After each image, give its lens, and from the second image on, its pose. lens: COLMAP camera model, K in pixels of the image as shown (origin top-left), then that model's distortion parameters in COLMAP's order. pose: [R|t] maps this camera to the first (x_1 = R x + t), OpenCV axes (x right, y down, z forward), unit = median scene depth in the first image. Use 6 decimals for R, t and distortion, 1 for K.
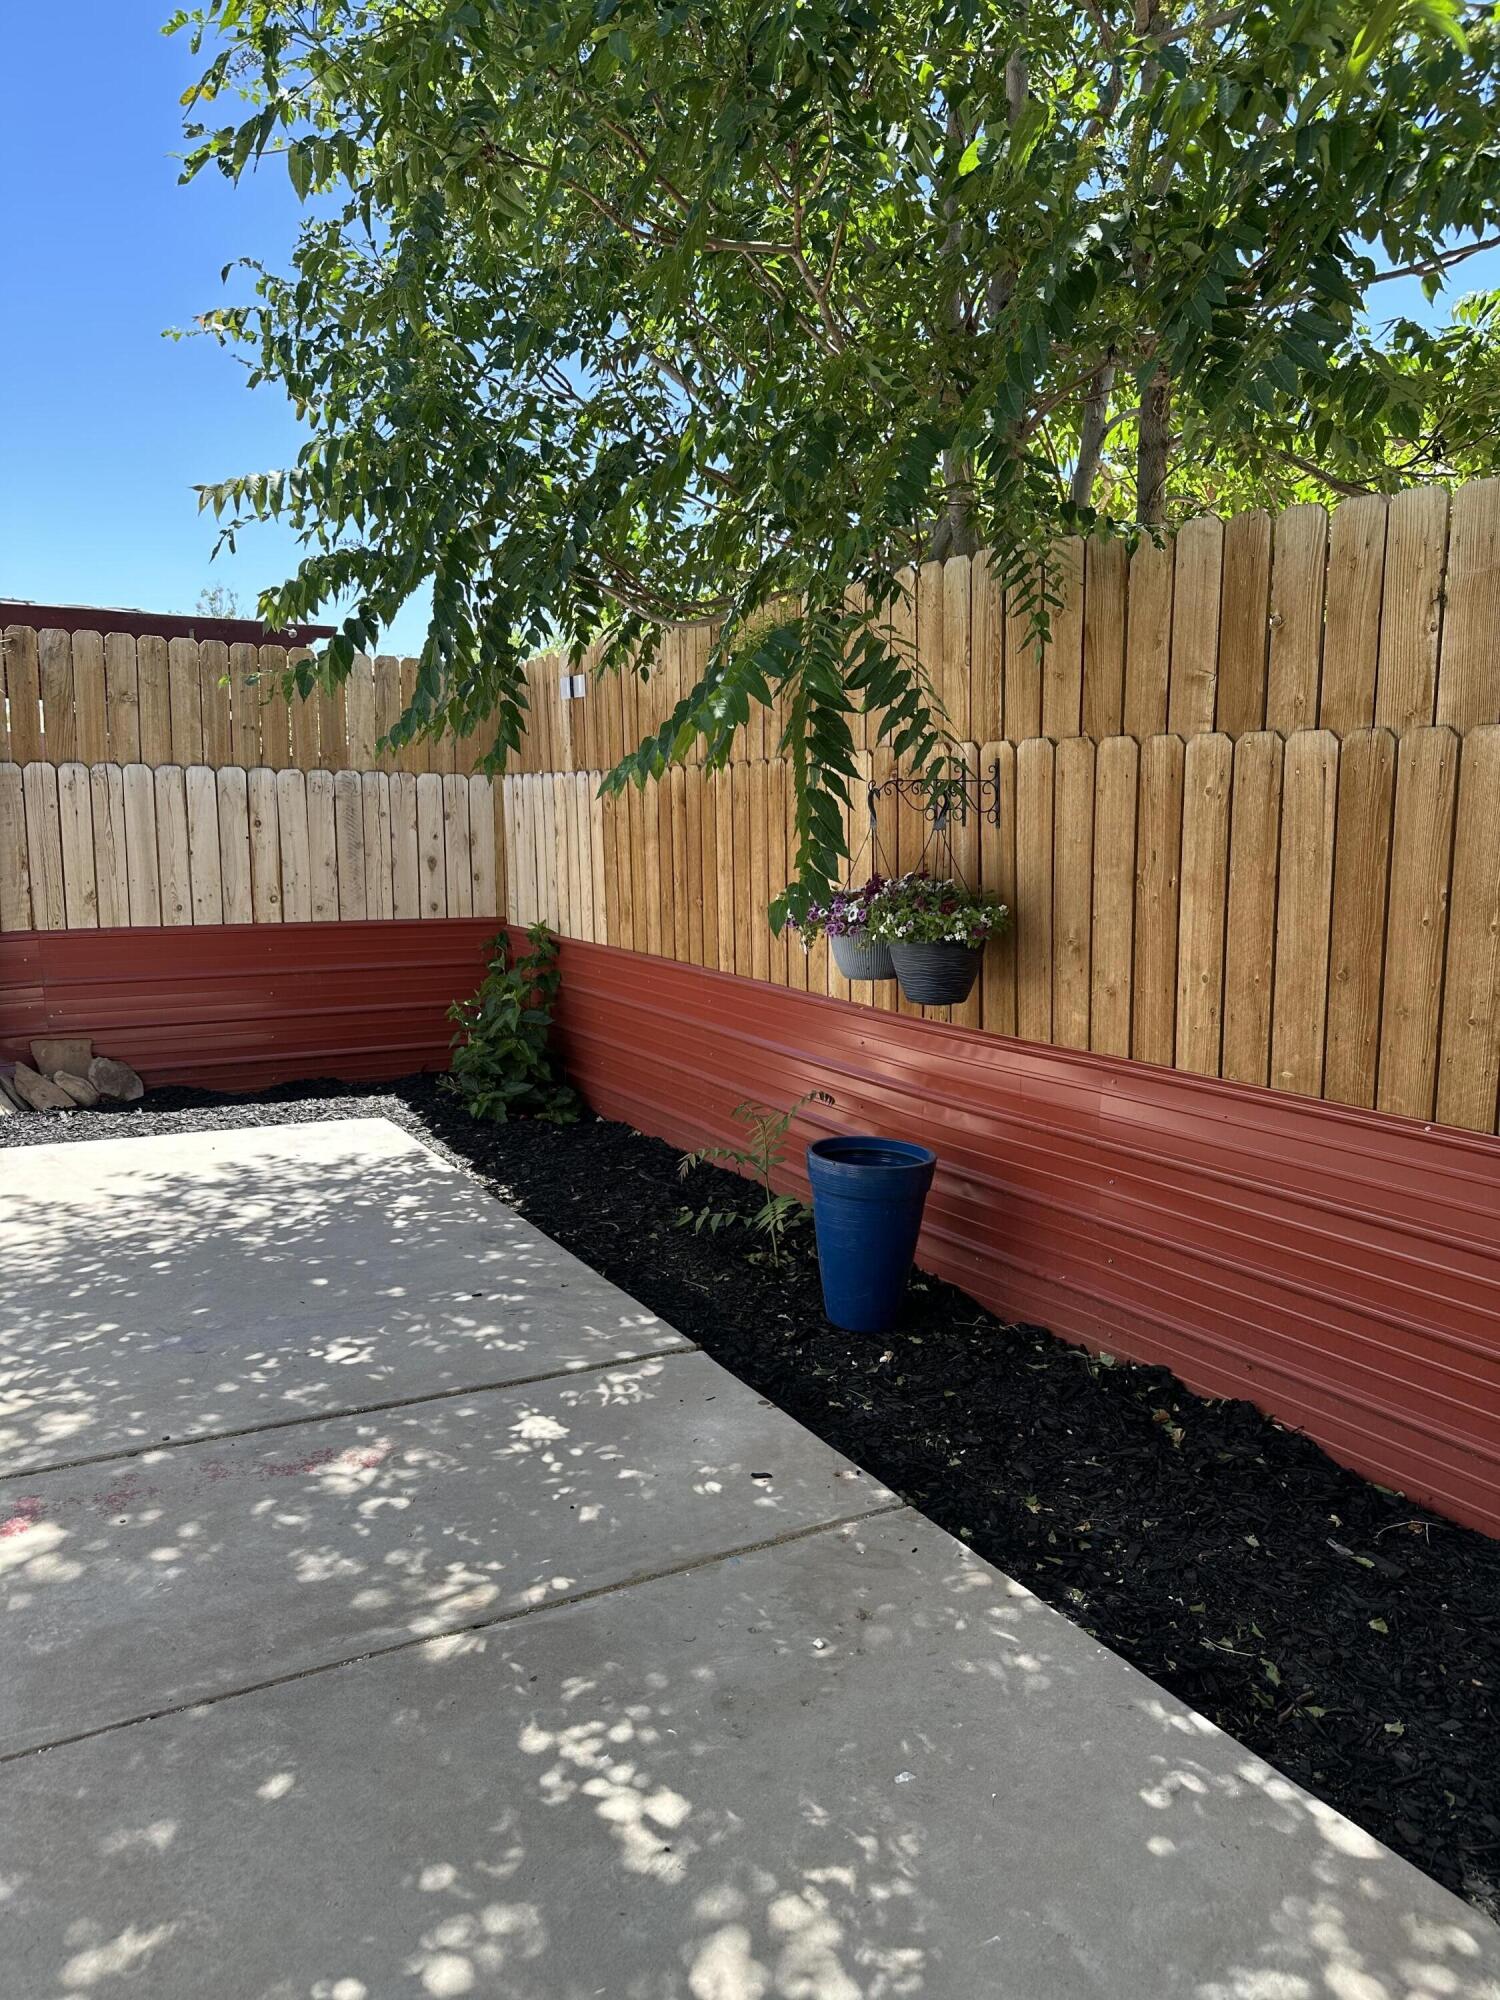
lens RADIAL K [[1395.3, 0, 750.0], [0, 1395.3, 1000.0], [0, 0, 1]] dist [-0.004998, -0.002201]
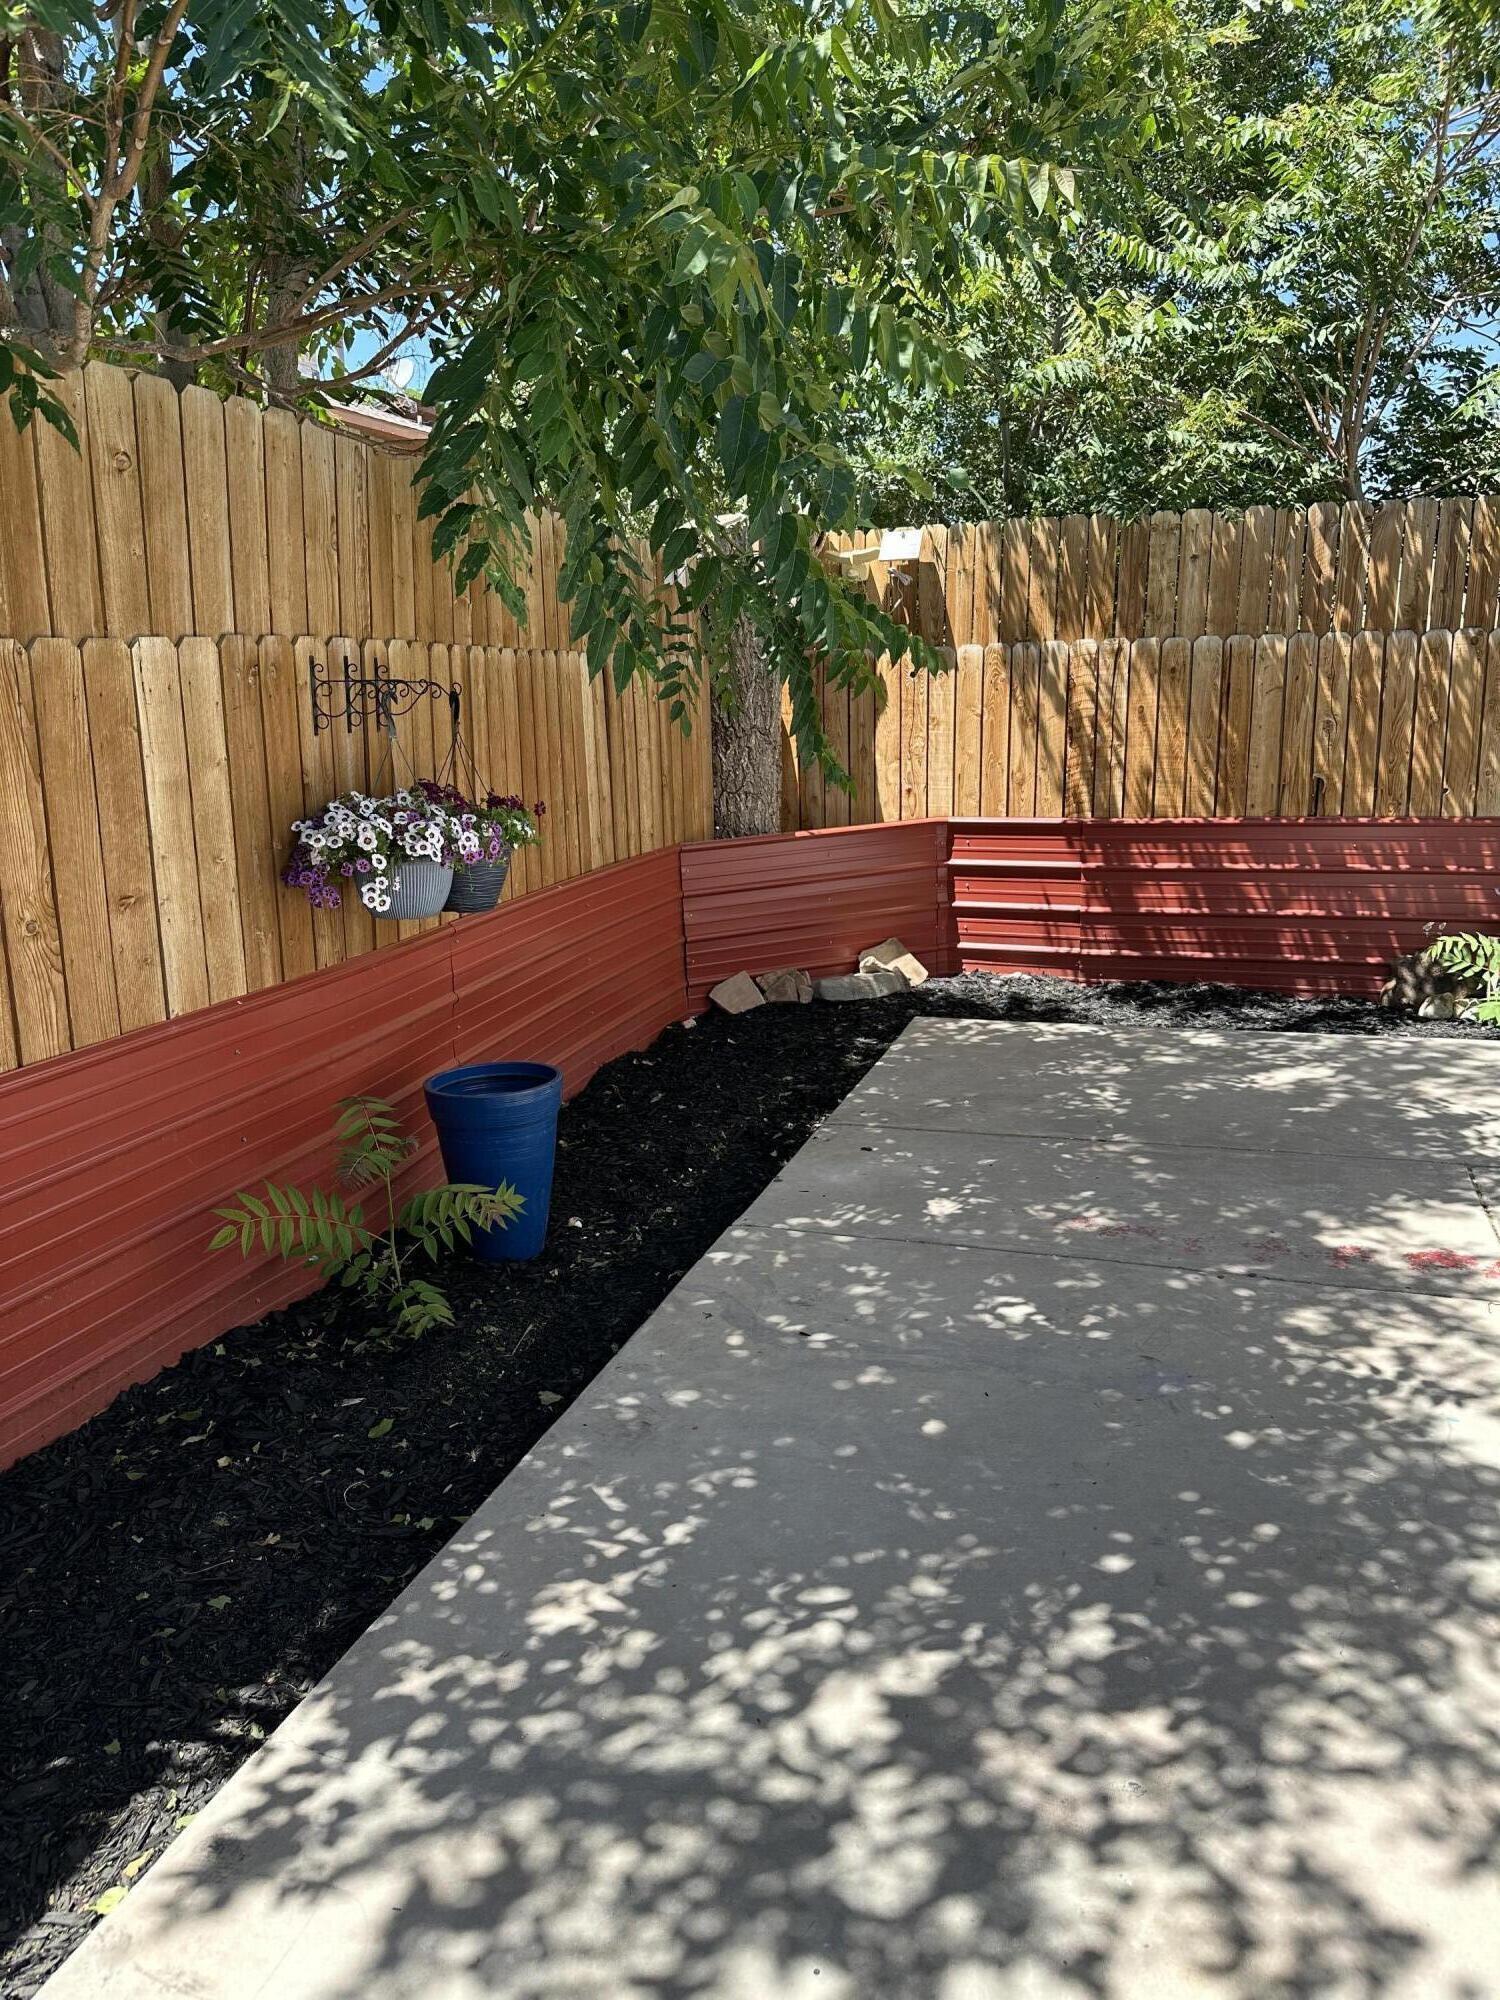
lens RADIAL K [[1569.9, 0, 750.0], [0, 1569.9, 1000.0], [0, 0, 1]] dist [0.096544, -0.096959]
pose [[-0.681517, -0.157246, 0.714708, -0.705426], [0.118047, 0.940229, 0.319429, -0.234466], [-0.722218, 0.302065, -0.622220, 1.361339]]
